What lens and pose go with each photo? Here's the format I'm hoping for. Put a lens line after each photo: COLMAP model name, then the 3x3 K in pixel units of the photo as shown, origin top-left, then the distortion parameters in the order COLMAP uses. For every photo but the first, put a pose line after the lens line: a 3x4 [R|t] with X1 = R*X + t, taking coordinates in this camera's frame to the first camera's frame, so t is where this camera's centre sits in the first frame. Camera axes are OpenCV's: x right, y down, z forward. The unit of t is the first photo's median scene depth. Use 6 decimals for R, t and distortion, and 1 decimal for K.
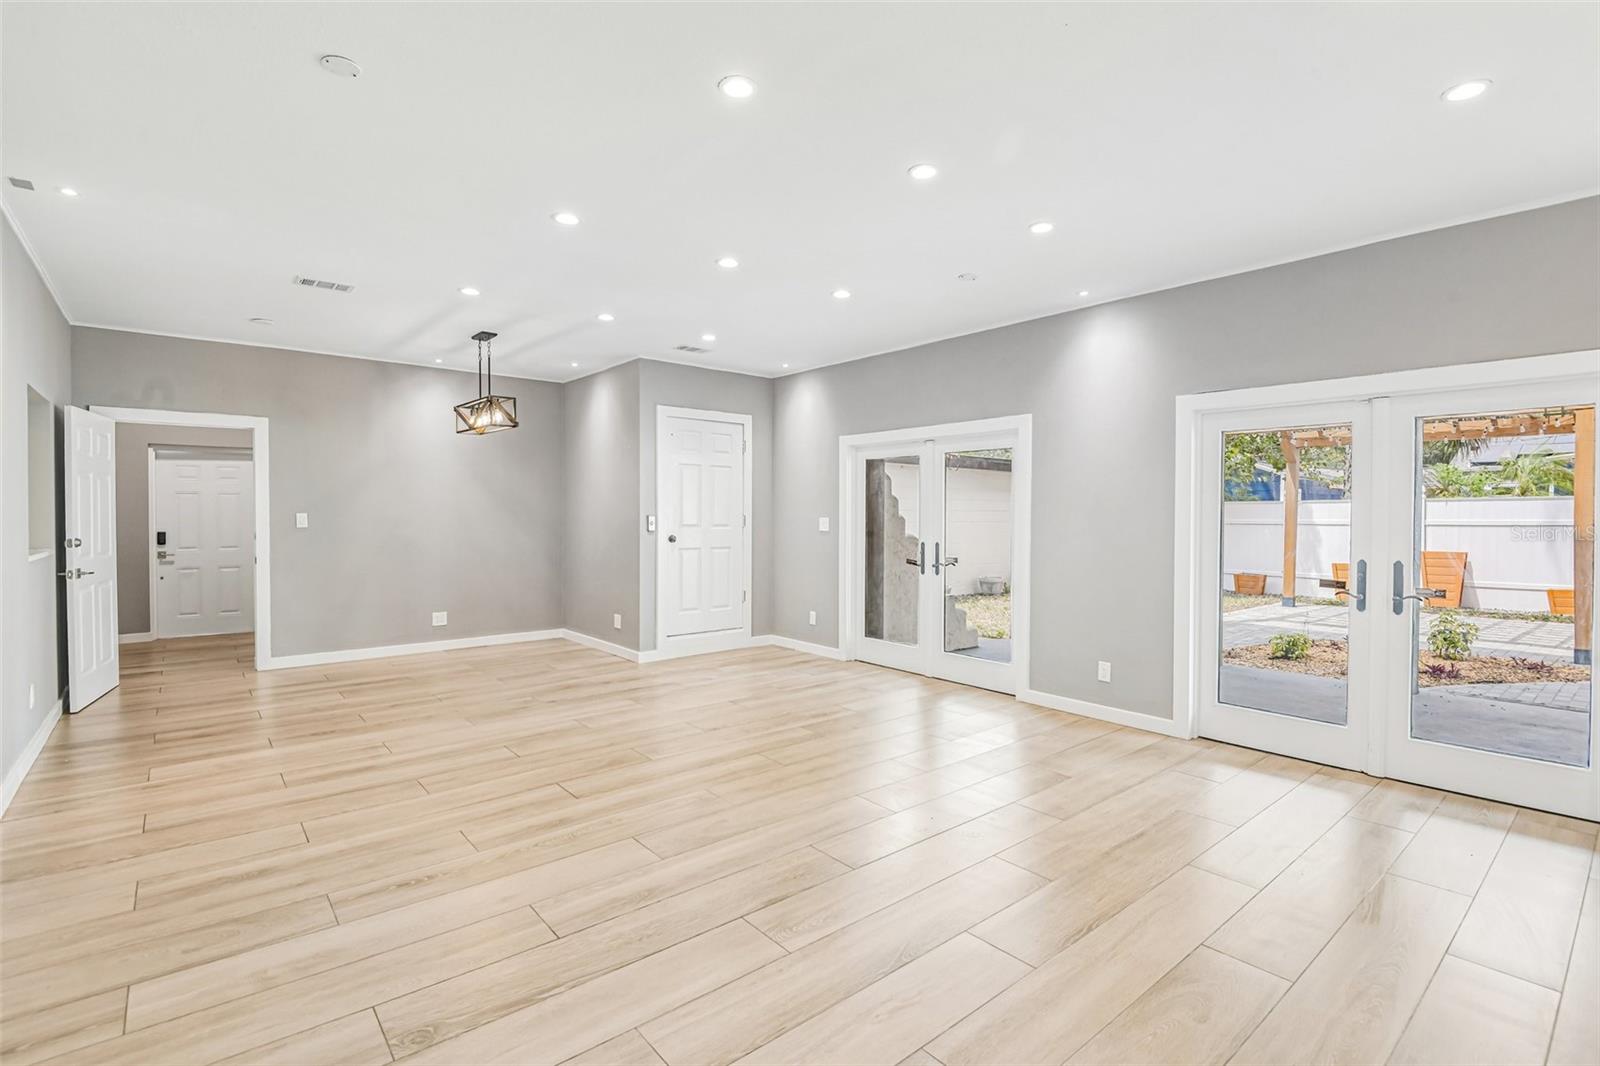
lens RADIAL K [[738.5, 0, 779.0], [0, 738.5, 526.9], [0, 0, 1]] dist [0.020235, -0.018928]
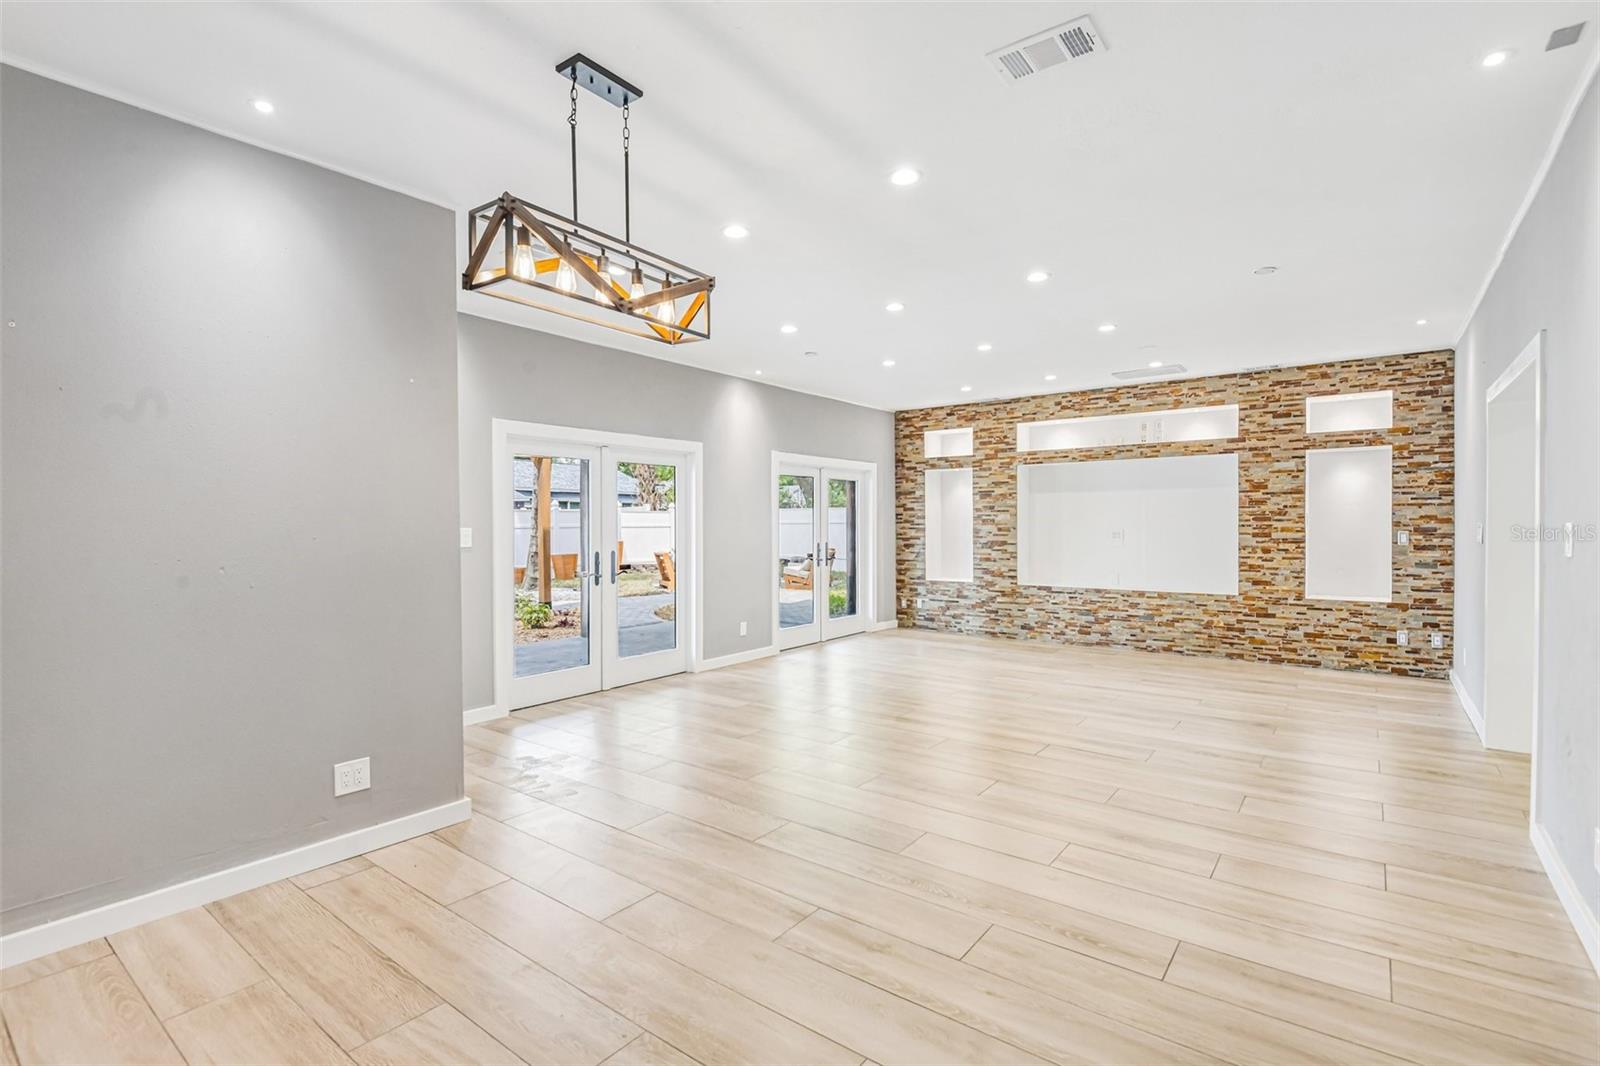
lens RADIAL K [[734.7, 0, 800.0], [0, 734.7, 533.0], [0, 0, 1]] dist [-0.006433, -0.016328]
pose [[-0.228698, -0.018263, 0.973326, -1.134013], [0.019910, 0.999527, 0.023433, -0.030693], [-0.973294, 0.024738, -0.228226, 1.380112]]
